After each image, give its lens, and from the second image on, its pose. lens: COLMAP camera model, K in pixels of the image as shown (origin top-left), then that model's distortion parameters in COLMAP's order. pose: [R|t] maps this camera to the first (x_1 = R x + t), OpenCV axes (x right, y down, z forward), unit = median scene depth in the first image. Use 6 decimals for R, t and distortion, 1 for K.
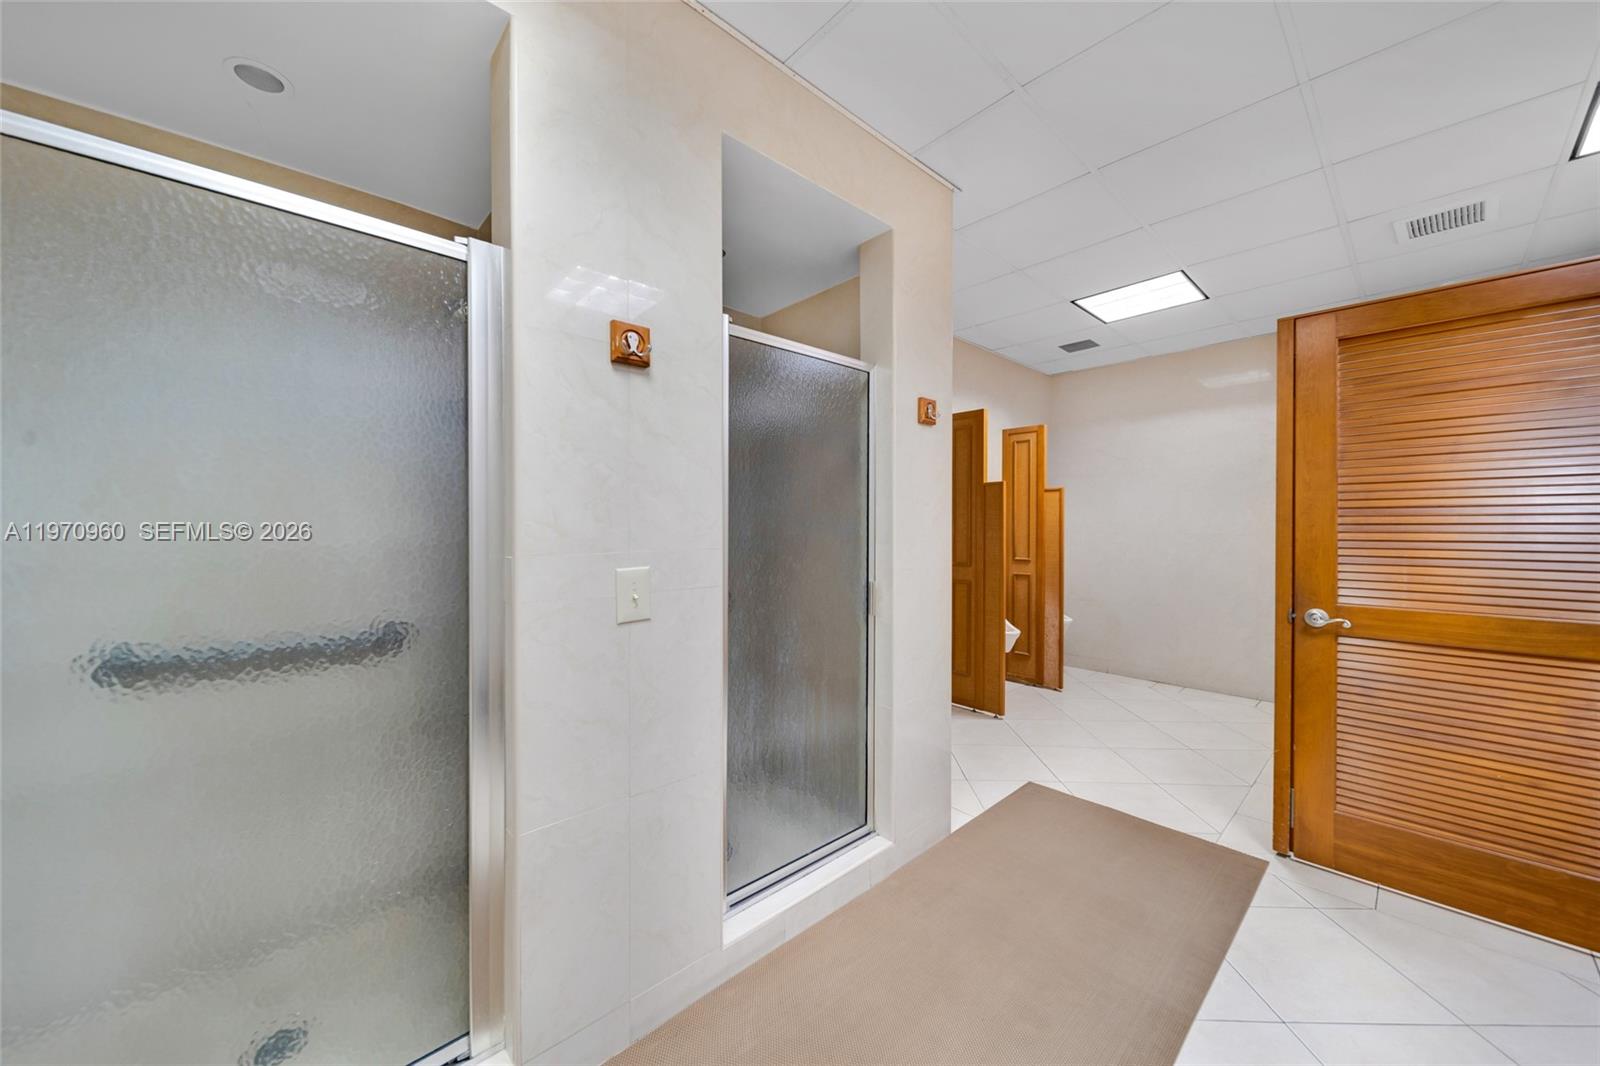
lens RADIAL K [[581.3, 0, 800.1], [0, 581.3, 531.7], [0, 0, 1]] dist [-0.001595, -0.000246]
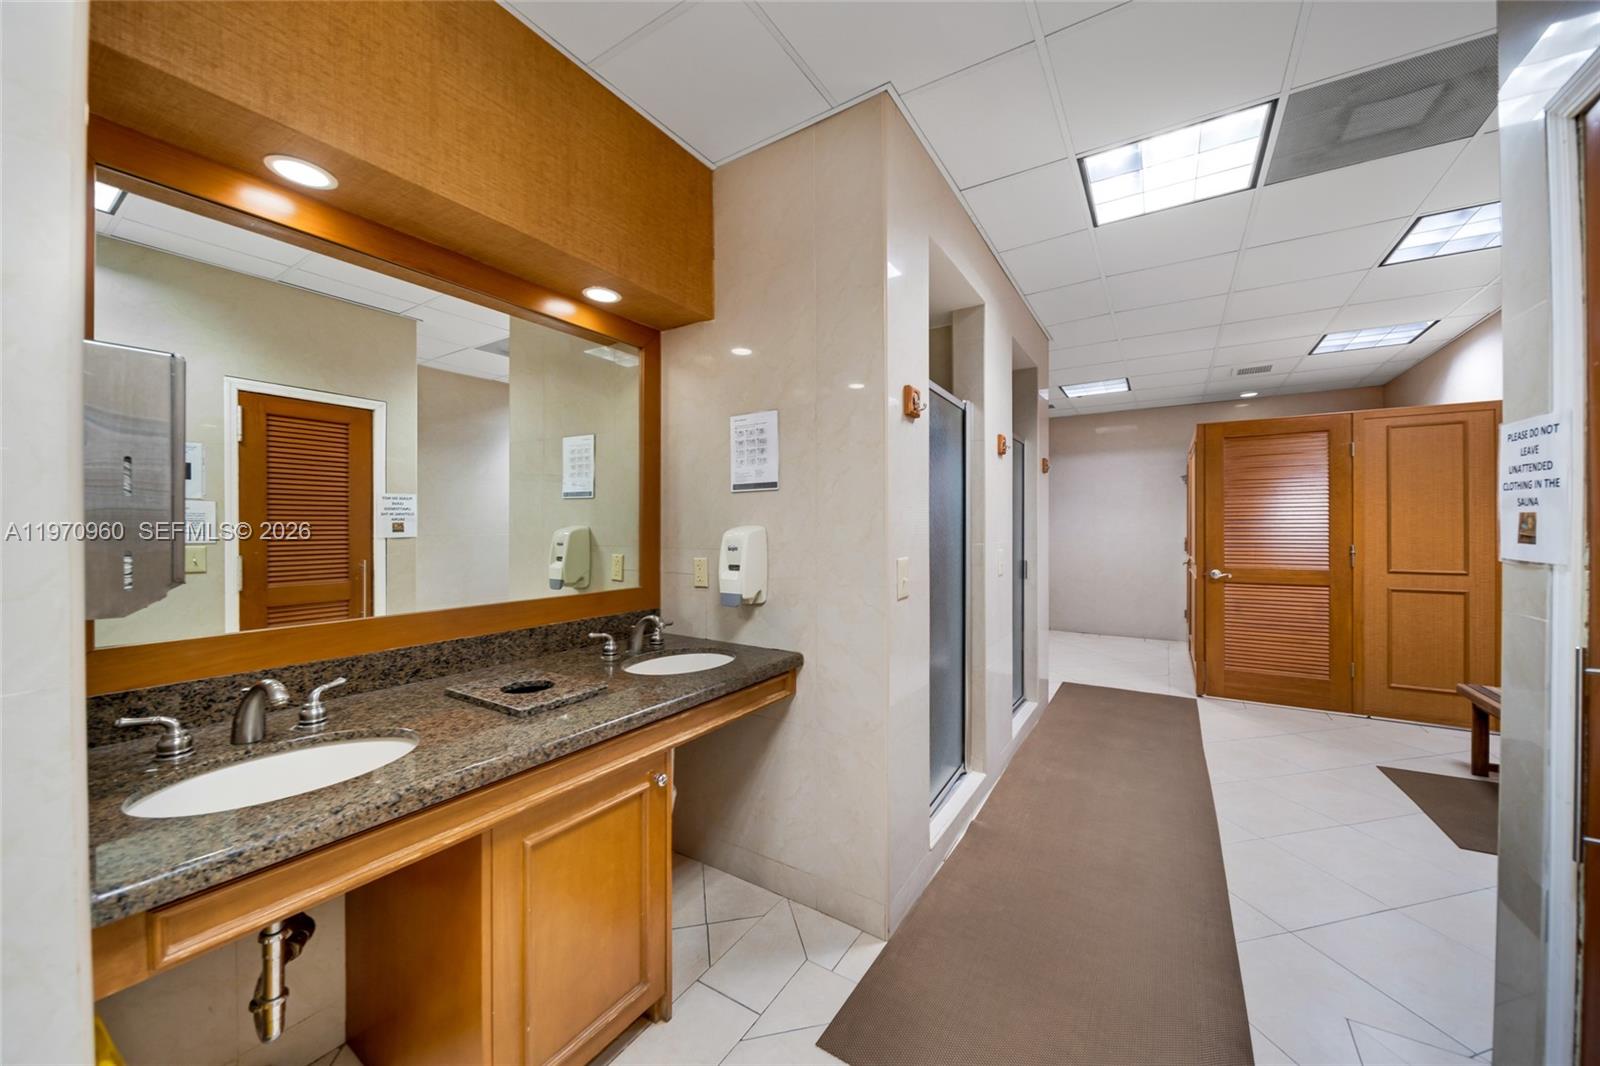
lens RADIAL K [[581.3, 0, 800.7], [0, 581.3, 529.8], [0, 0, 1]] dist [-0.001595, -0.000246]
pose [[0.968168, -0.002706, 0.250288, -1.008790], [0.004955, 0.999953, -0.008357, 0.003580], [-0.250254, 0.009331, 0.968135, -0.593371]]
